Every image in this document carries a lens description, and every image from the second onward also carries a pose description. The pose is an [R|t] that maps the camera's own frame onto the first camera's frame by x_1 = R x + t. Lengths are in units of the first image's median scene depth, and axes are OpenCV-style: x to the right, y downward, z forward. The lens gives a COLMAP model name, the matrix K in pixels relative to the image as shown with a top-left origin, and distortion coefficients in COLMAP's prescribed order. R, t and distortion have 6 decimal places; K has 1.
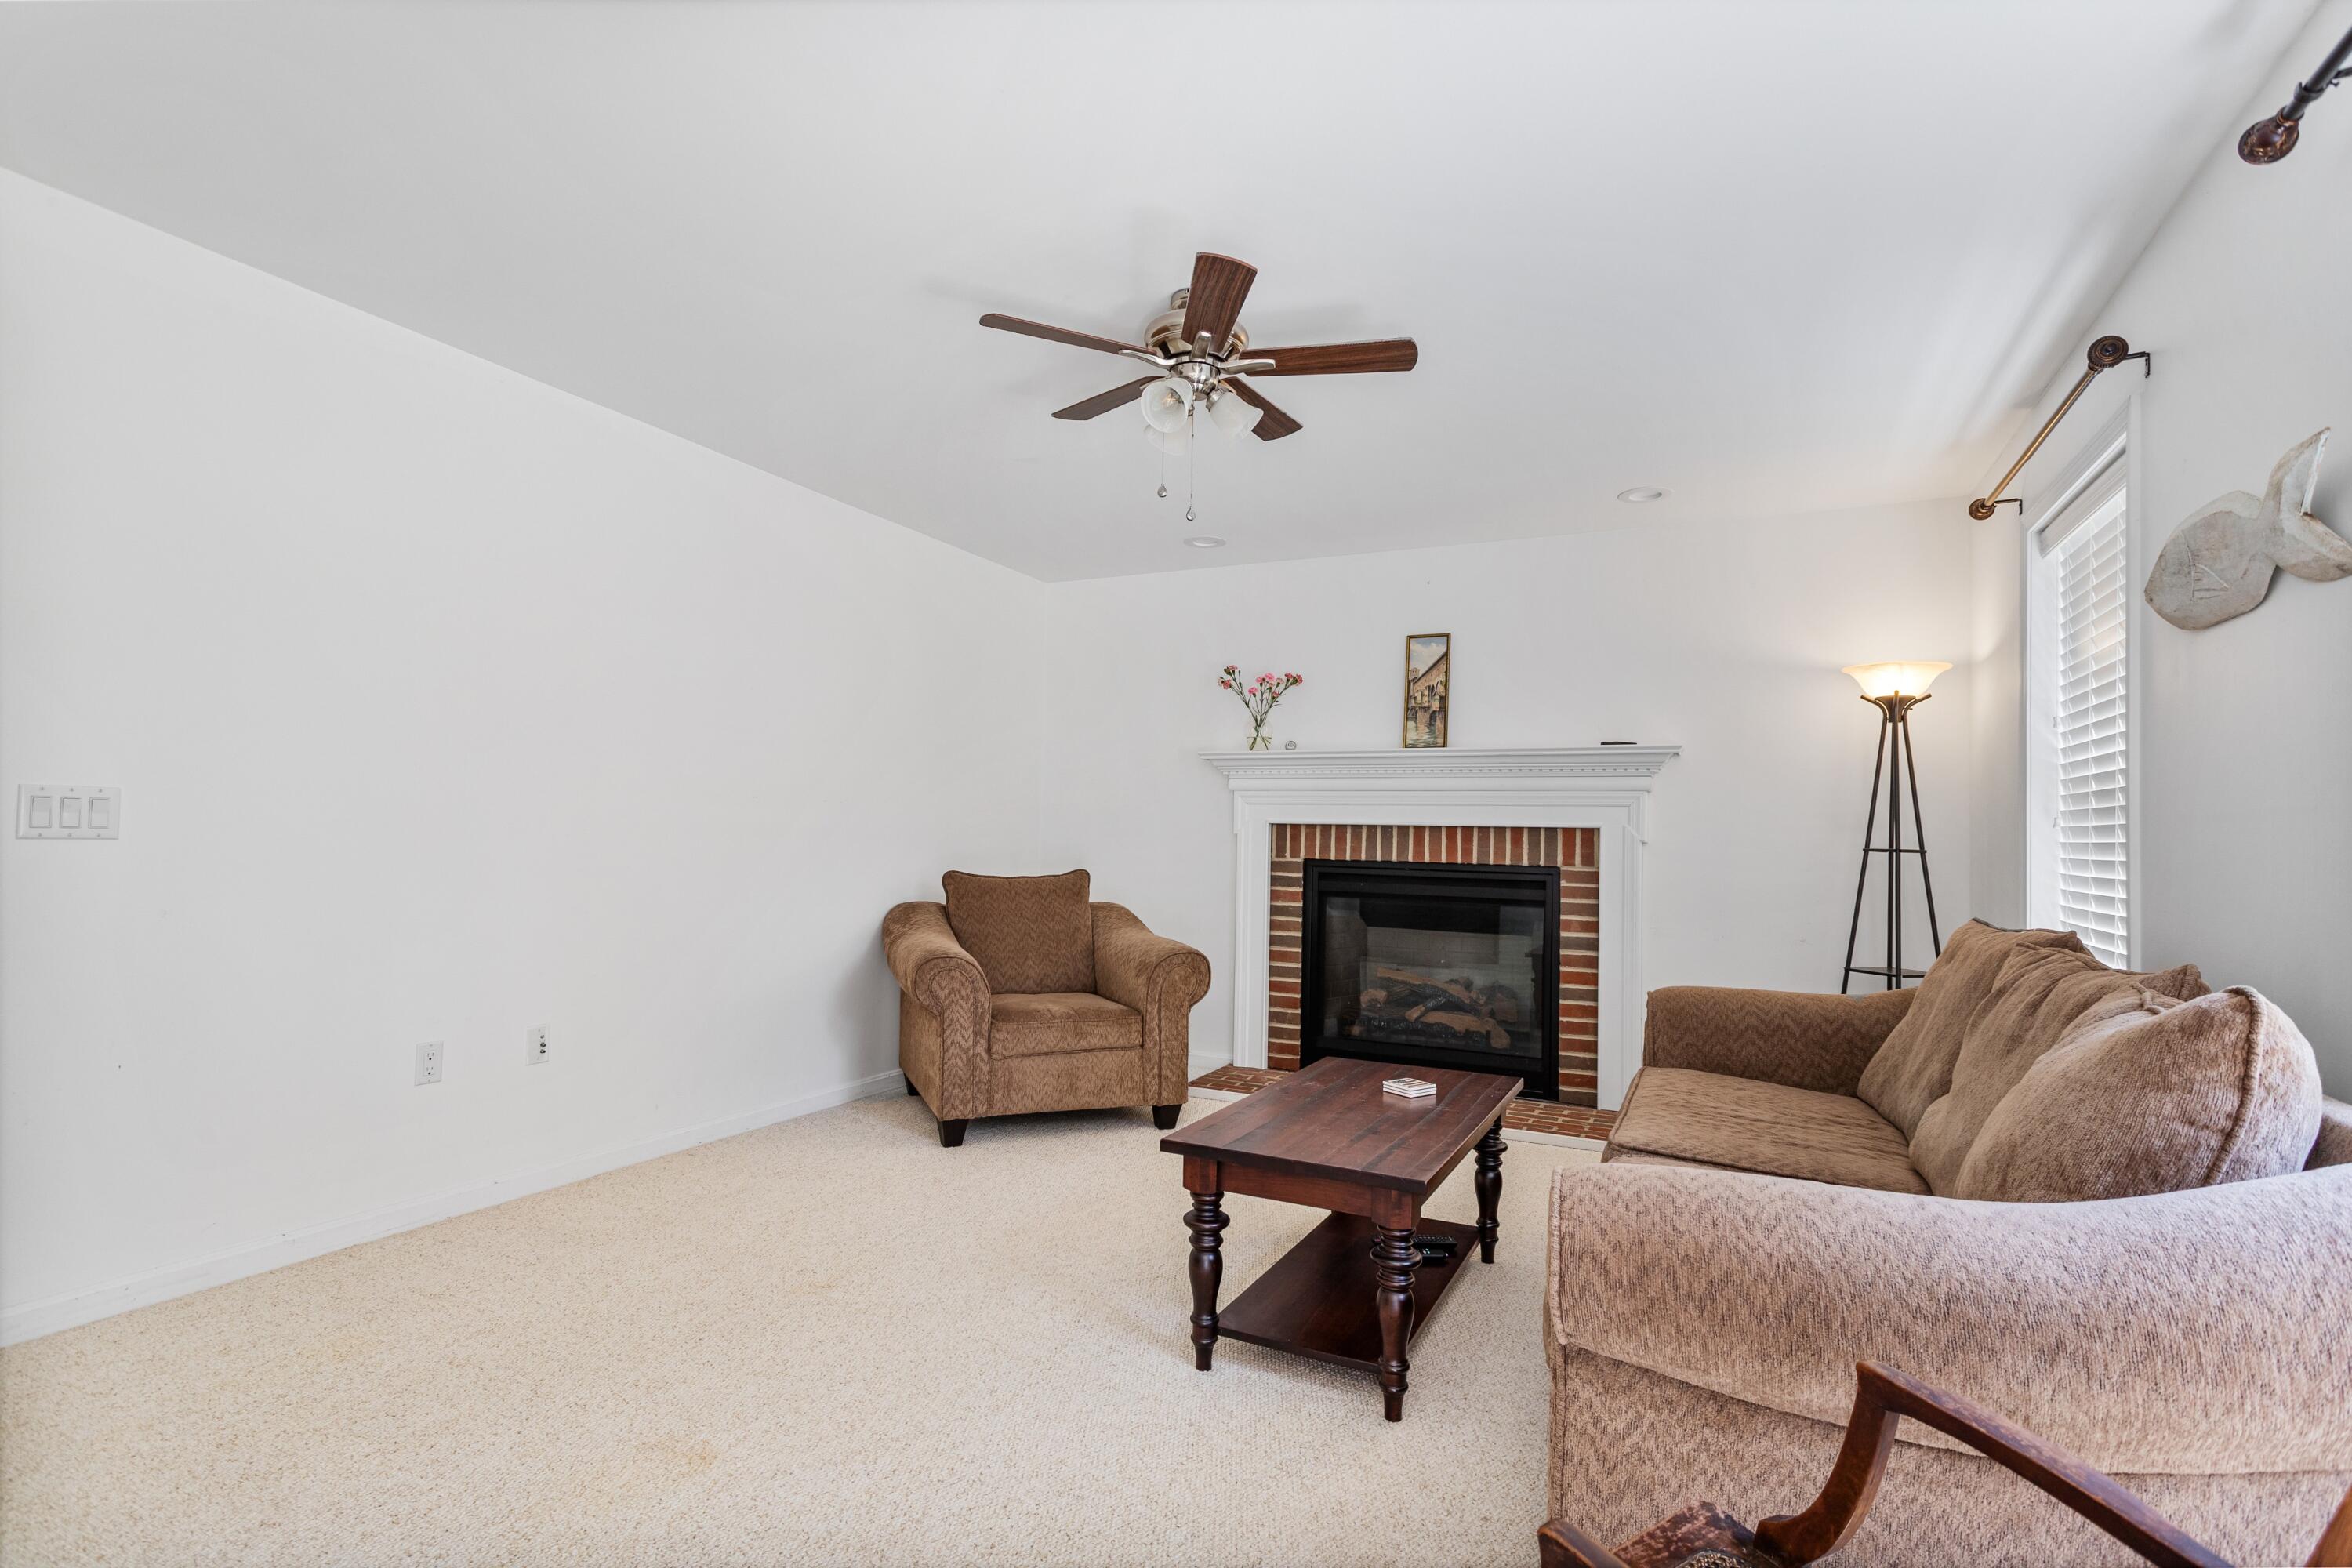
lens RADIAL K [[1093.8, 0, 1165.0], [0, 1093.8, 806.6], [0, 0, 1]] dist [0.003244, 0.000476]
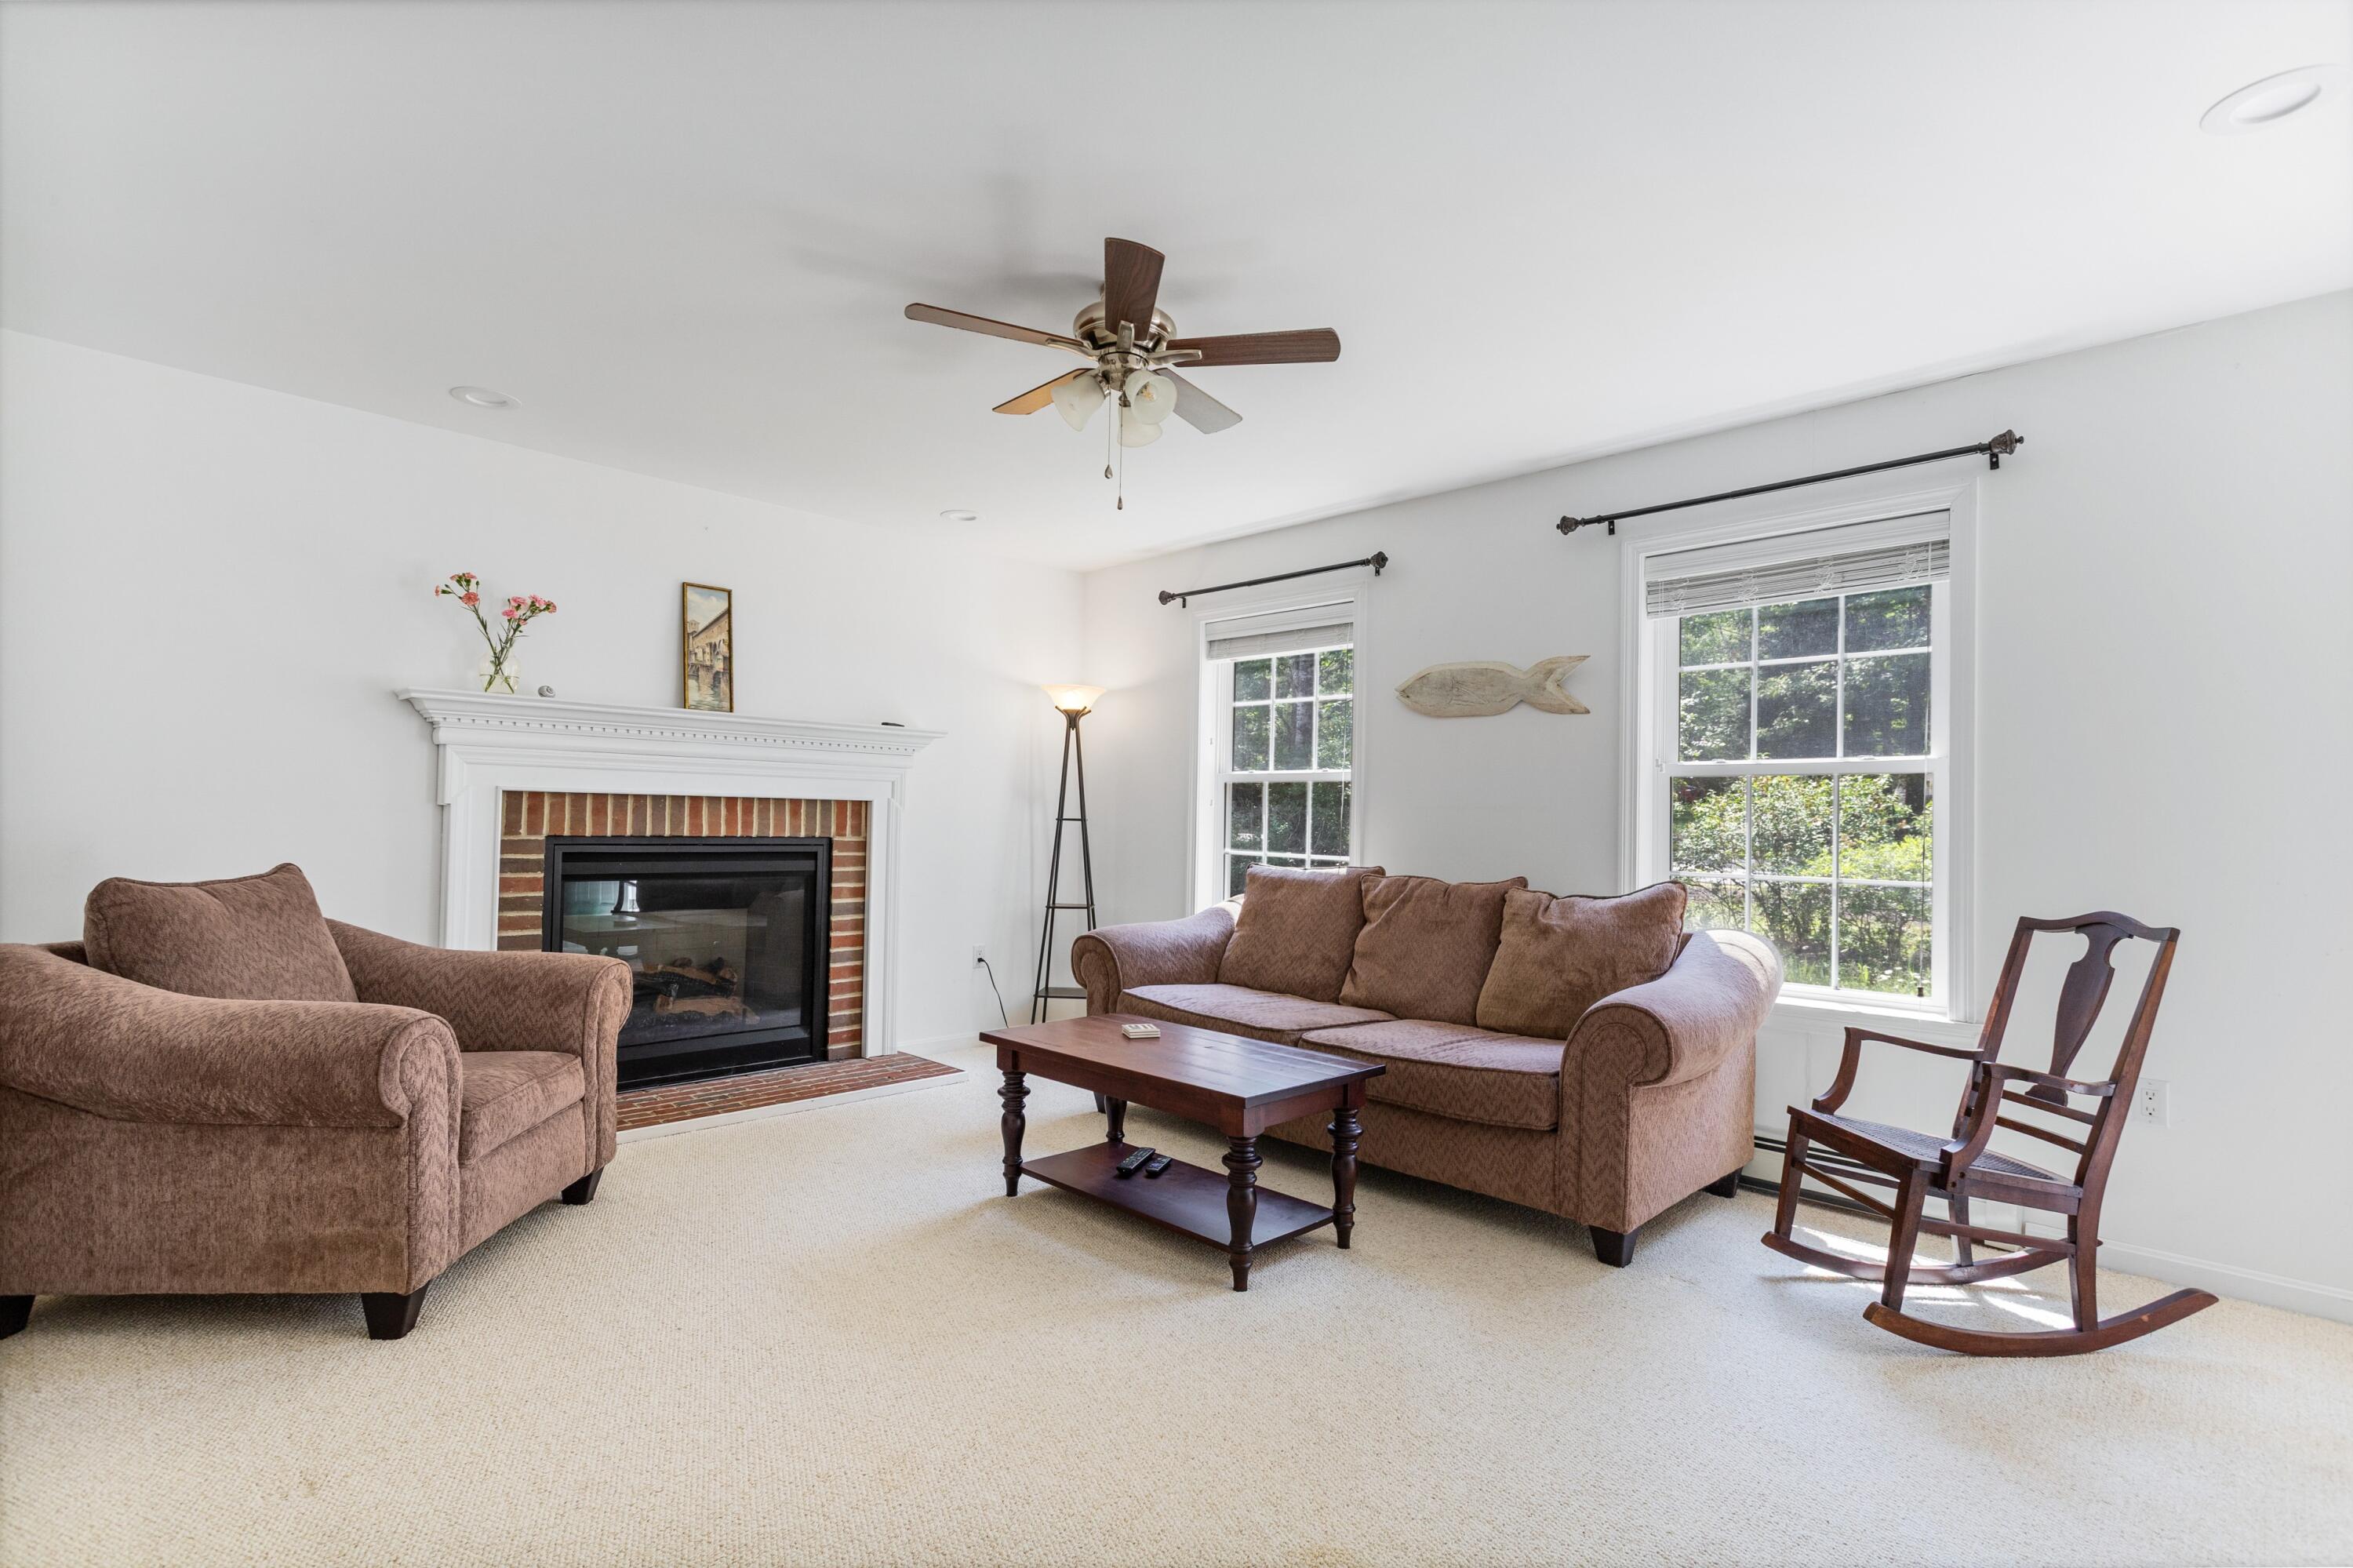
lens RADIAL K [[1114.4, 0, 1181.8], [0, 1114.4, 820.2], [0, 0, 1]] dist [0.002090, 0.000095]
pose [[0.330936, -0.012328, 0.943573, -0.509020], [-0.034180, 0.999102, 0.025041, 0.000471], [-0.943034, -0.040538, 0.330217, 0.318146]]
